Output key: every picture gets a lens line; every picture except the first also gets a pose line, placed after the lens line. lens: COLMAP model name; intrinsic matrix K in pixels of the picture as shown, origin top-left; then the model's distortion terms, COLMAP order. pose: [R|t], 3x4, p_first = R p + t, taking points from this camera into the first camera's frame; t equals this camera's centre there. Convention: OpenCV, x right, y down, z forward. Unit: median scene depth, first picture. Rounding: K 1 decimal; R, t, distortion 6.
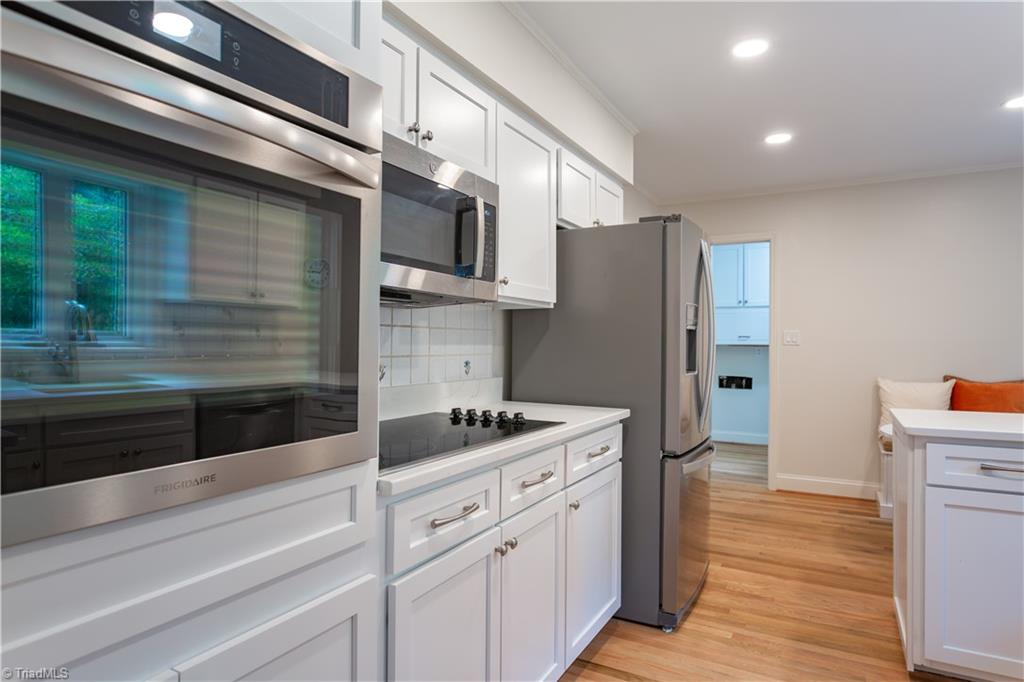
lens RADIAL K [[604.6, 0, 512.0], [0, 604.6, 341.0], [0, 0, 1]] dist [0.000056, -0.000012]
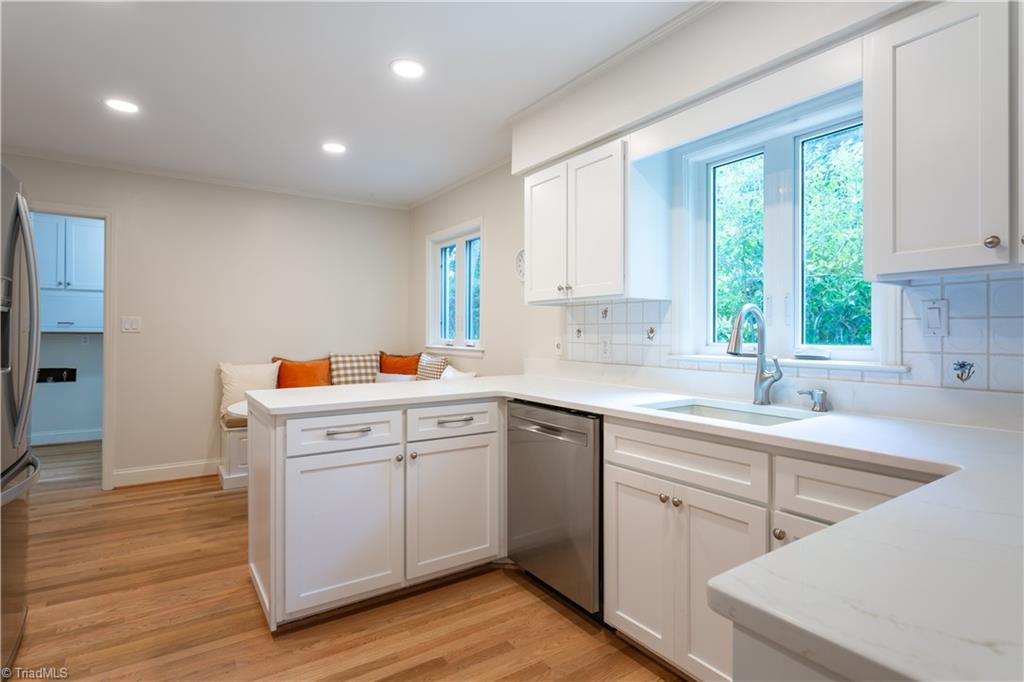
lens RADIAL K [[513.7, 0, 511.2], [0, 513.7, 333.3], [0, 0, 1]] dist [-0.001415, -0.001563]
pose [[0.454698, -0.000446, 0.890645, 0.018293], [-0.006894, 0.999968, 0.004020, 0.000725], [-0.890619, -0.007968, 0.454681, 0.130473]]
